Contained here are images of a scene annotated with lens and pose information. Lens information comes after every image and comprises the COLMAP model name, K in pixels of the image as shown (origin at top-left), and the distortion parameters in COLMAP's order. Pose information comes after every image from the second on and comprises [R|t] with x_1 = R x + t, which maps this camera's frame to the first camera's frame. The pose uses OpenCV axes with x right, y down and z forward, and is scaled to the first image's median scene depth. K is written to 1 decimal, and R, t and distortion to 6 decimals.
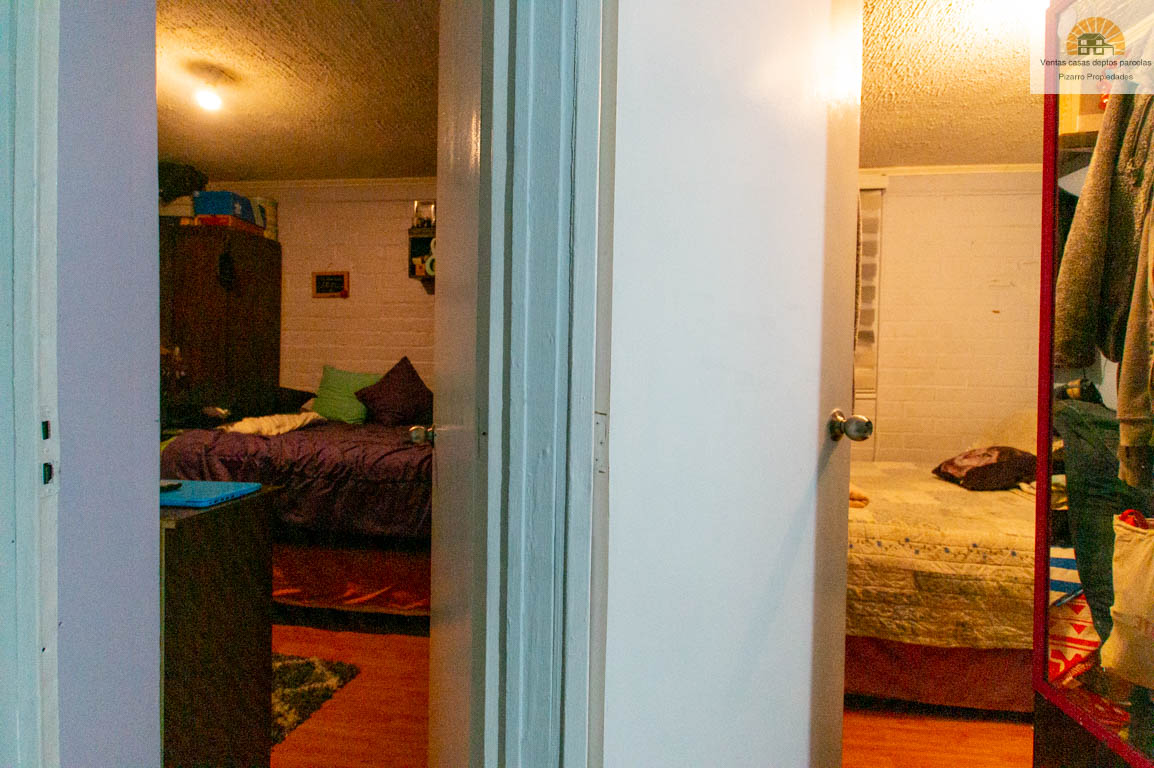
lens RADIAL K [[584.6, 0, 552.8], [0, 584.6, 375.1], [0, 0, 1]] dist [-0.002699, -0.000198]
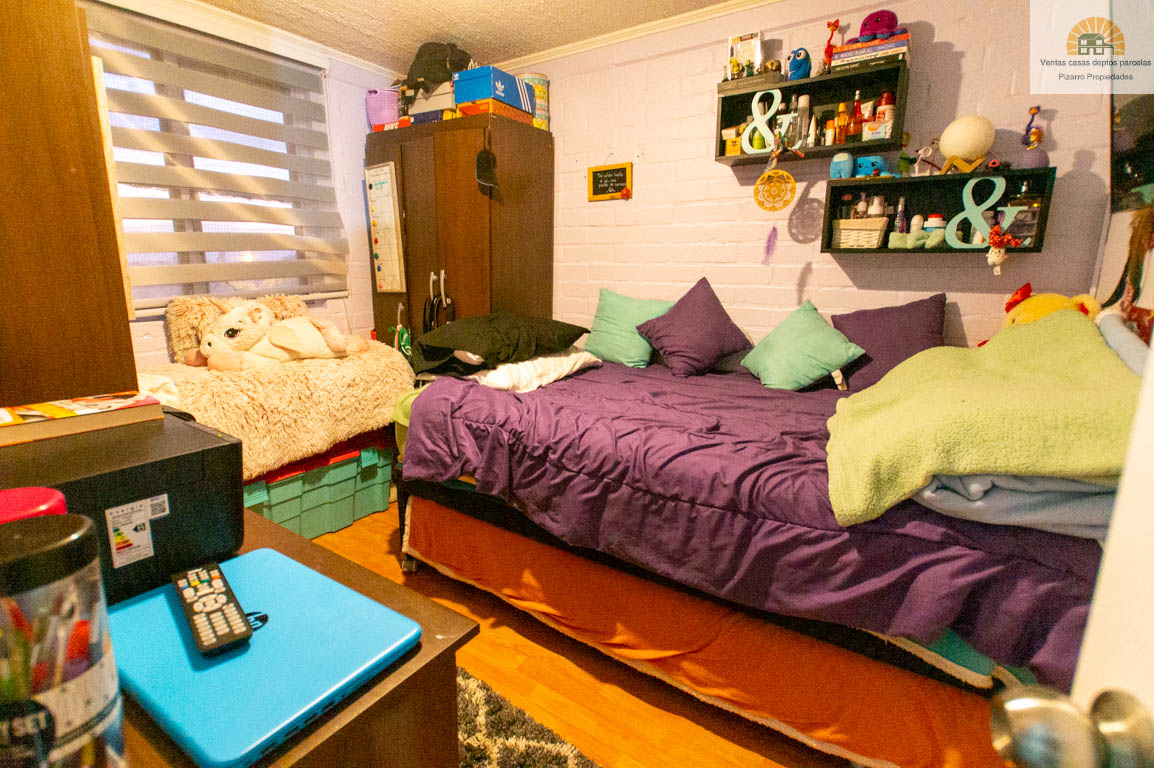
lens RADIAL K [[541.0, 0, 570.8], [0, 541.0, 383.6], [0, 0, 1]] dist [-0.011007, 0.001404]
pose [[0.899890, 0.081157, -0.428500, -0.138307], [0.001970, 0.981766, 0.190083, -0.041351], [0.436113, -0.171898, 0.883321, 0.420460]]
